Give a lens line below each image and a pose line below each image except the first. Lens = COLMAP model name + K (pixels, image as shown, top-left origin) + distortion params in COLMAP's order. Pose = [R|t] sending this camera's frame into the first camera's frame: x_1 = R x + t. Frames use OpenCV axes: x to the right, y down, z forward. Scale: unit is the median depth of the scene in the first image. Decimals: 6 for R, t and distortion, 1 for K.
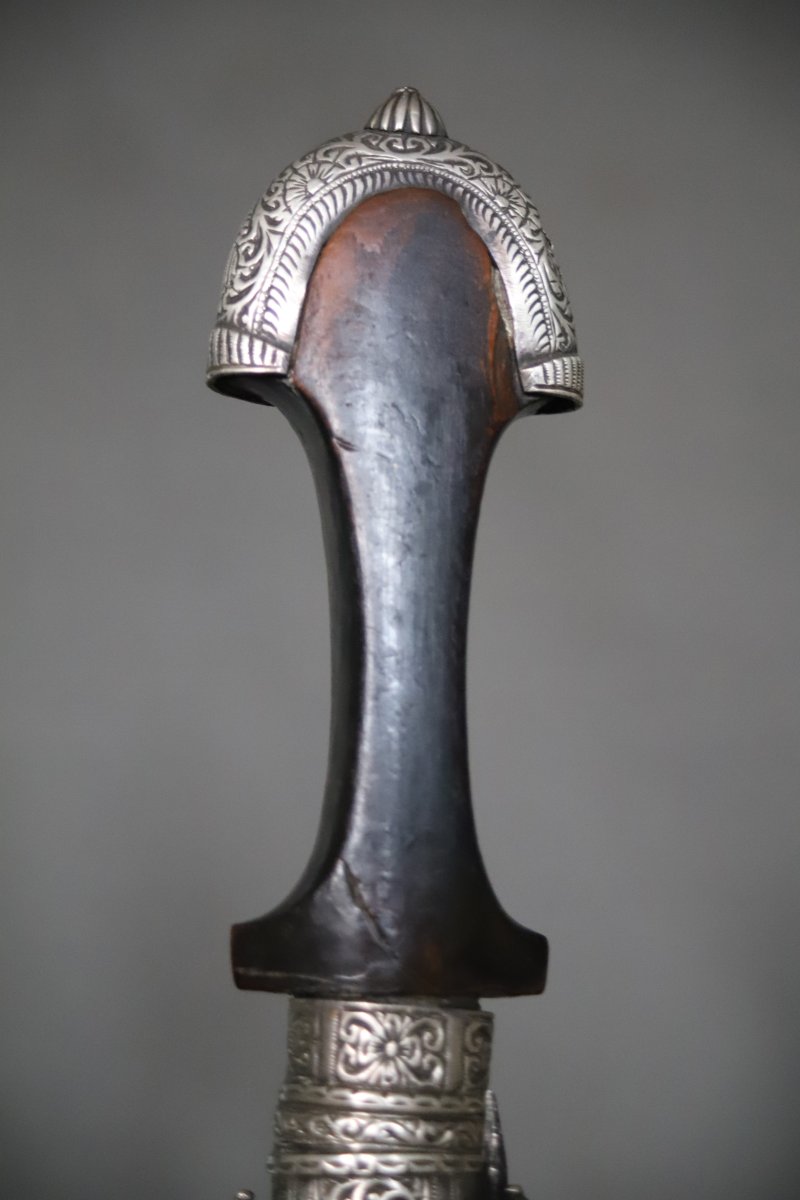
lens RADIAL K [[2677.1, 0, 402.5], [0, 2677.1, 568.2], [0, 0, 1]] dist [0.195345, 0.000000]
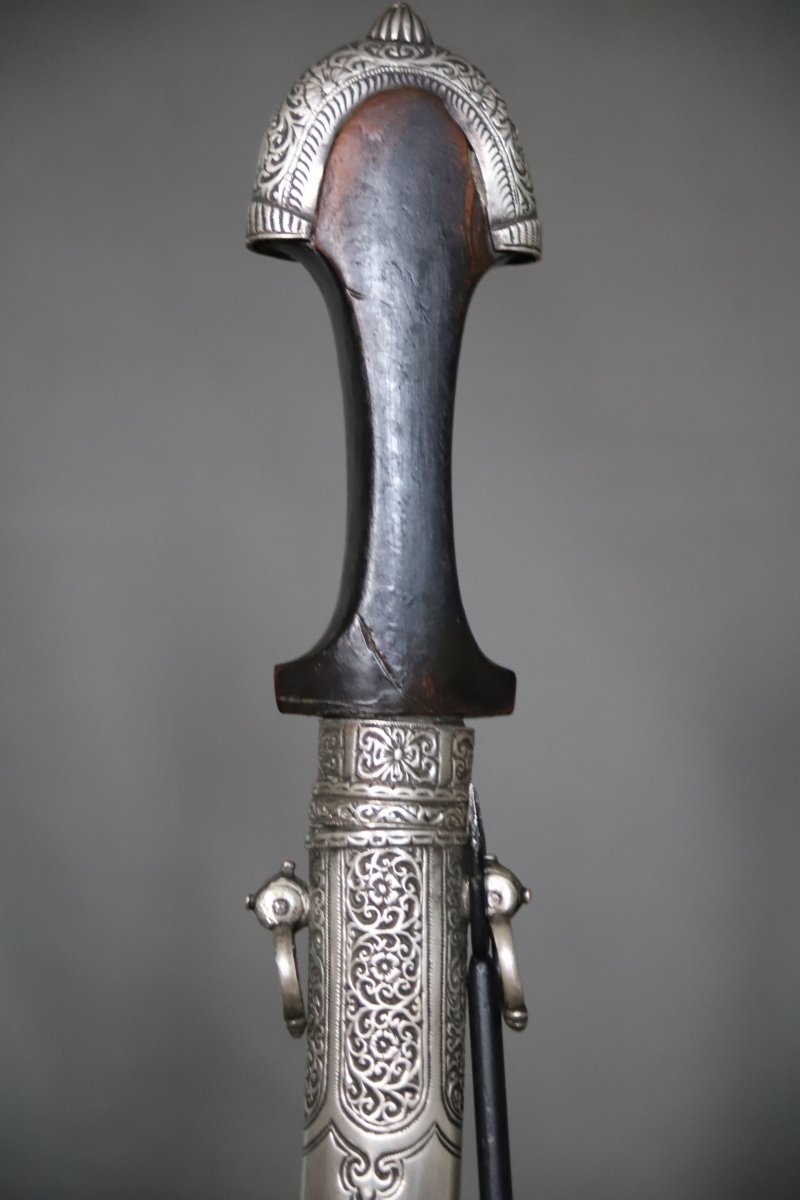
lens RADIAL K [[2677.1, 0, 400.4], [0, 2677.1, 601.6], [0, 0, 1]] dist [0.195345, 0.000000]
pose [[0.999929, -0.011637, 0.002688, -0.005141], [0.011342, 0.995720, 0.091720, -0.017033], [-0.003744, -0.091683, 0.995781, -0.293622]]
